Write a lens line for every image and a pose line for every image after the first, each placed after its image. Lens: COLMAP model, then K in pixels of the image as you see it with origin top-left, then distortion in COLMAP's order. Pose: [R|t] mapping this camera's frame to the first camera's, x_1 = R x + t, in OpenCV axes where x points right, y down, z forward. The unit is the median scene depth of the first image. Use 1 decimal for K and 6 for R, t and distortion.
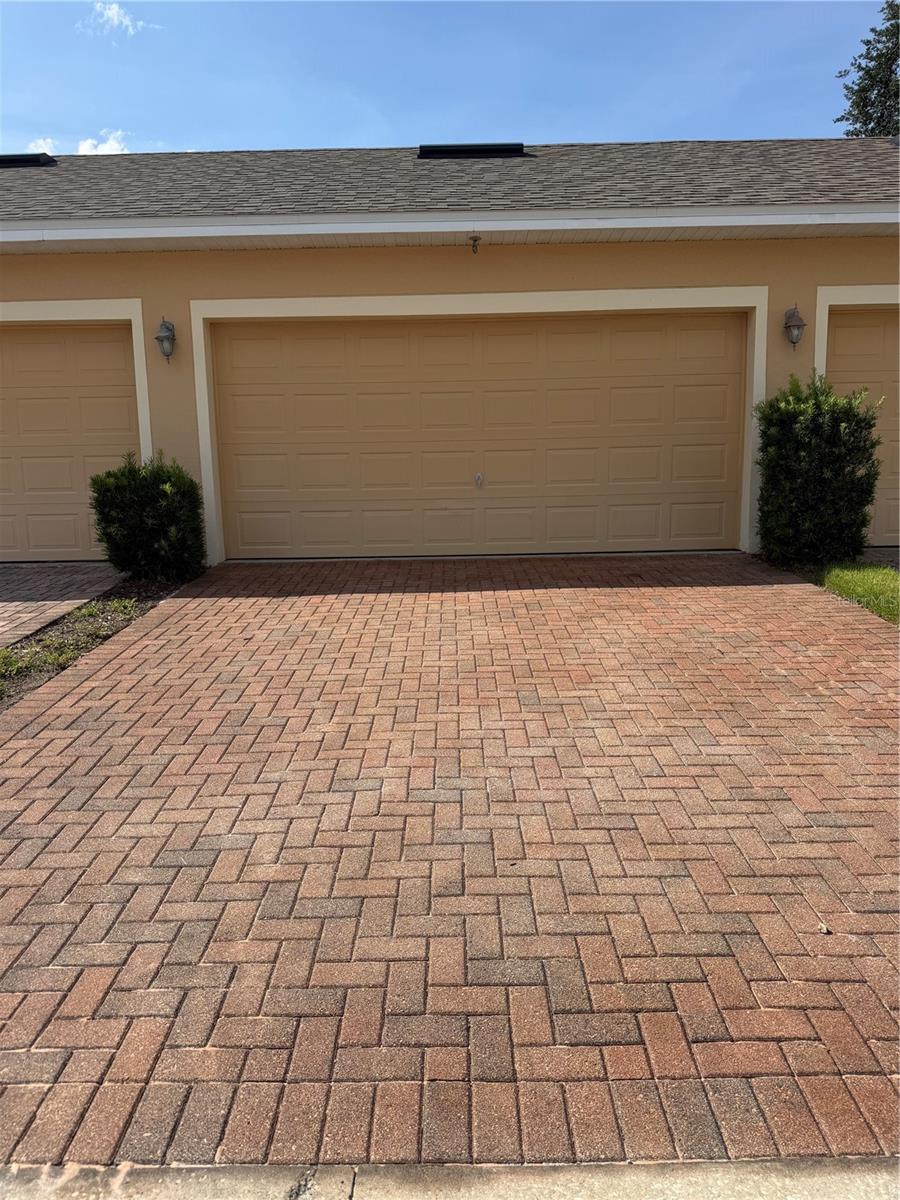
lens RADIAL K [[844.2, 0, 449.4], [0, 844.2, 611.7], [0, 0, 1]] dist [0.042649, -0.049130]
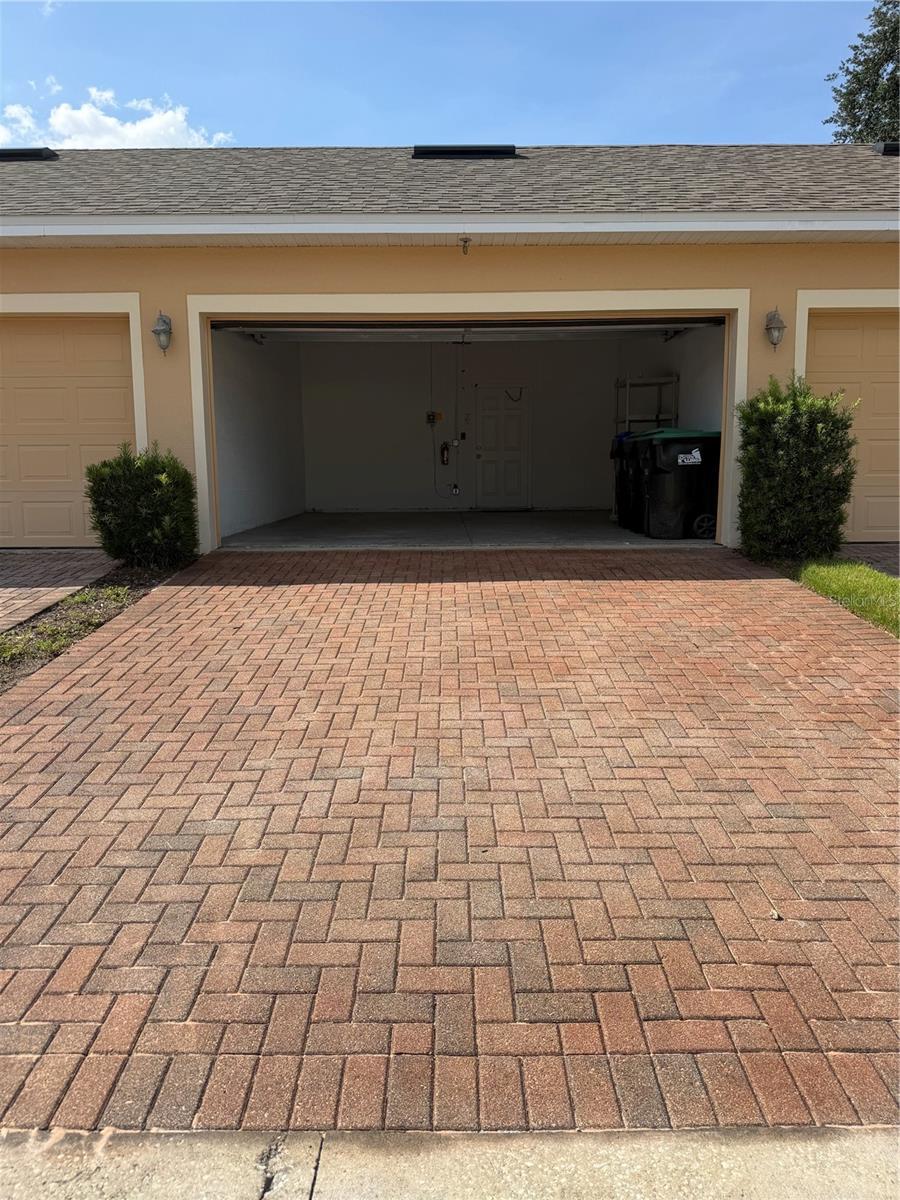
lens RADIAL K [[844.2, 0, 449.1], [0, 844.2, 578.5], [0, 0, 1]] dist [0.042649, -0.049130]
pose [[0.999910, 0.011239, 0.007392, 0.010948], [-0.011069, 0.999684, -0.022548, -0.008051], [-0.007643, 0.022464, 0.999718, -0.030173]]
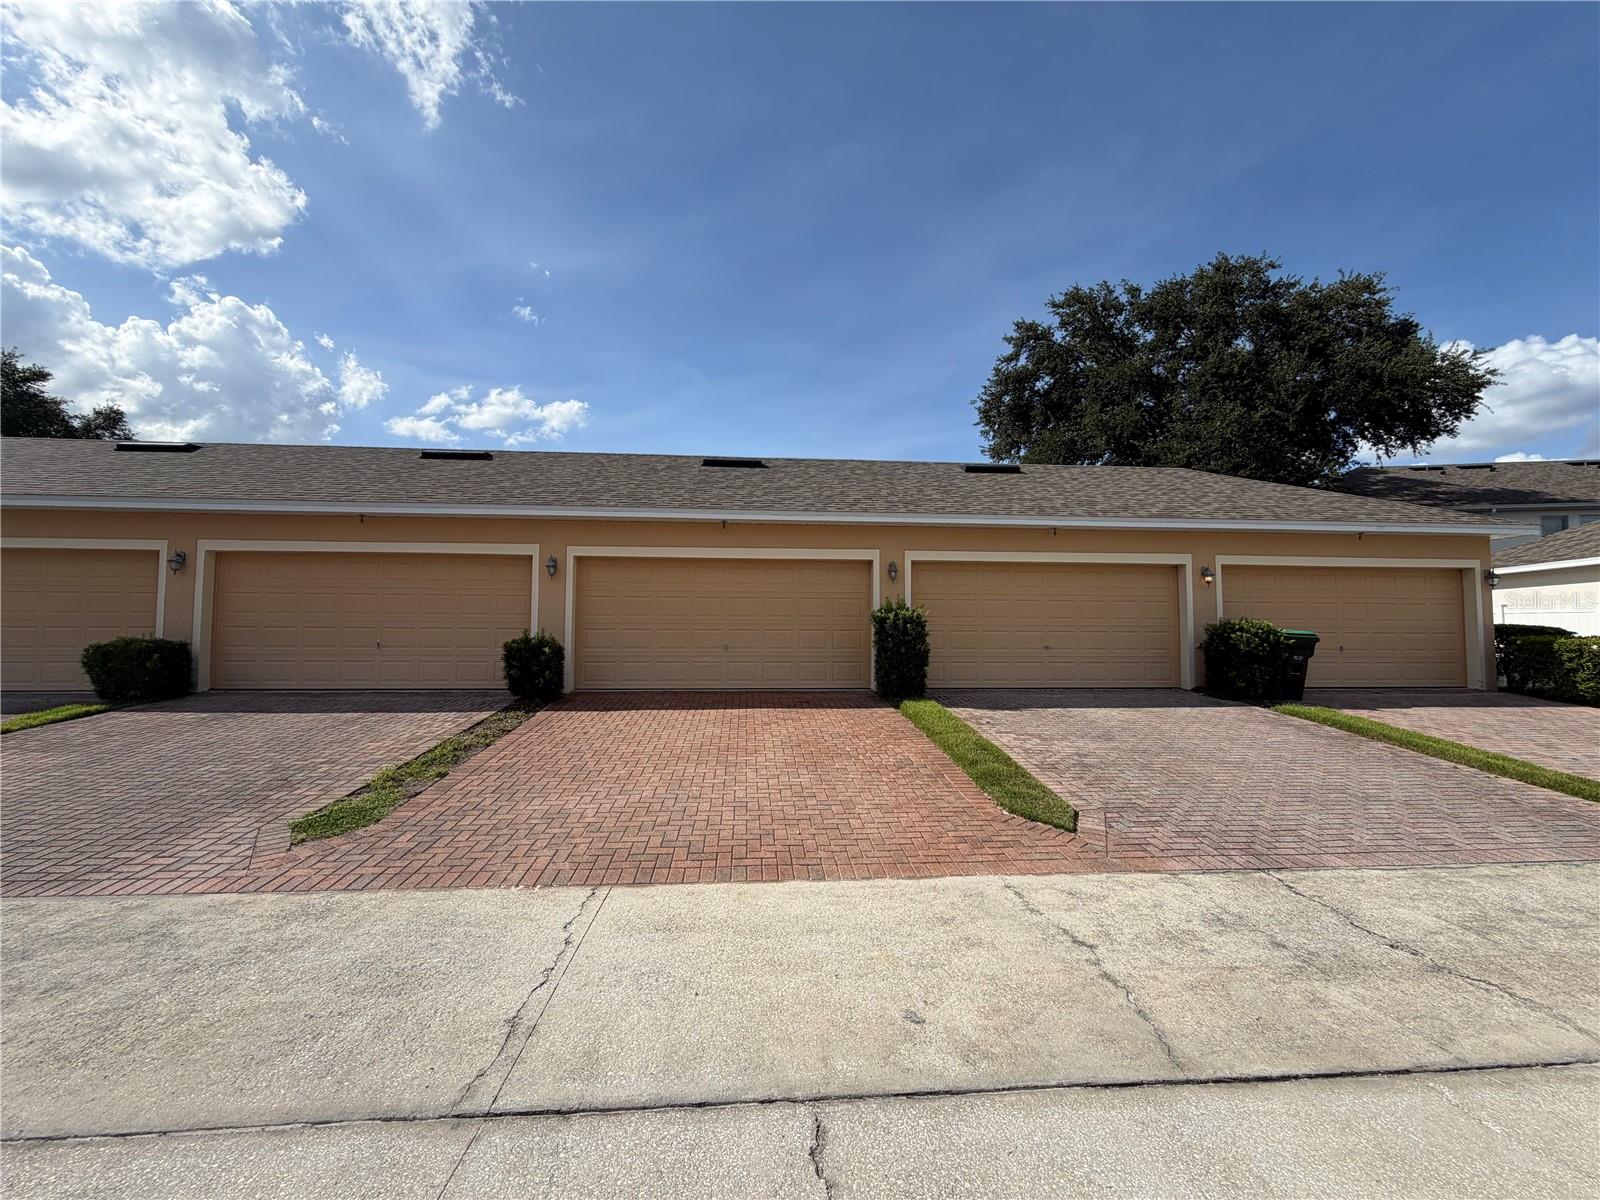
lens RADIAL K [[635.3, 0, 793.2], [0, 635.3, 597.9], [0, 0, 1]] dist [0.008117, 0.000472]
pose [[0.996550, 0.028117, 0.078092, 0.117713], [-0.011489, 0.978545, -0.205711, 0.027257], [-0.082200, 0.204104, 0.975492, -0.547722]]
